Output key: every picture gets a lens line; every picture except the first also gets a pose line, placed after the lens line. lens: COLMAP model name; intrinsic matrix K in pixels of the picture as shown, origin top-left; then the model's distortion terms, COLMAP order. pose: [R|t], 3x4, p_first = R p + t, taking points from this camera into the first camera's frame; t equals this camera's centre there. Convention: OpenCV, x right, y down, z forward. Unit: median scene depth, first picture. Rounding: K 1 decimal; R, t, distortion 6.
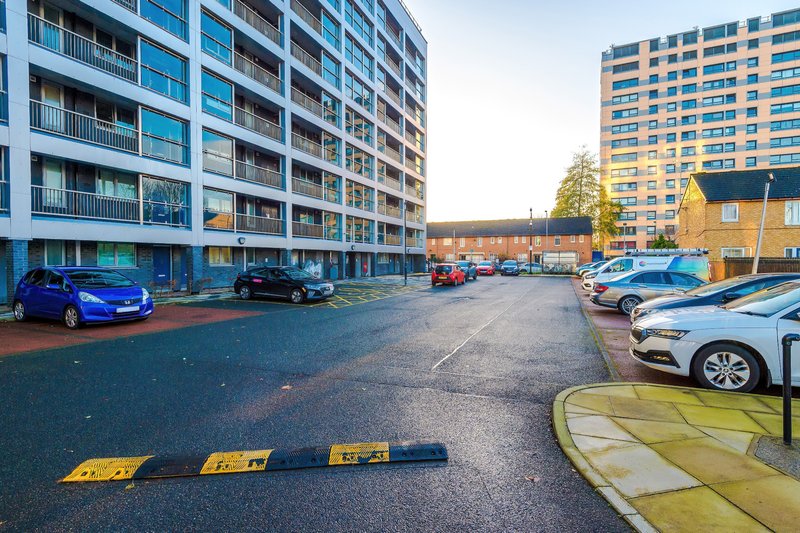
lens RADIAL K [[378.2, 0, 401.8], [0, 378.2, 262.4], [0, 0, 1]] dist [0.000646, 0.000010]
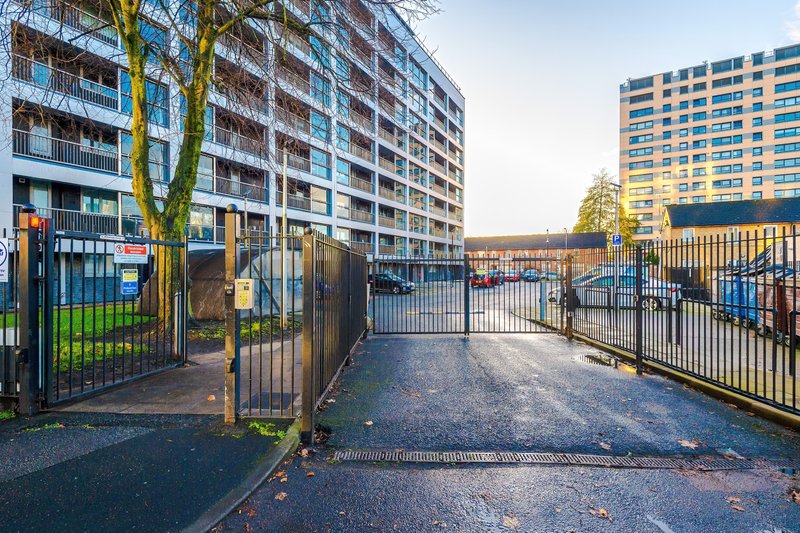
lens RADIAL K [[372.4, 0, 411.9], [0, 372.4, 270.7], [0, 0, 1]] dist [0.002130, -0.000073]
pose [[0.997906, -0.000591, -0.064674, -0.019523], [0.000317, 0.999991, -0.004246, 0.001806], [0.064675, 0.004217, 0.997897, -0.166012]]
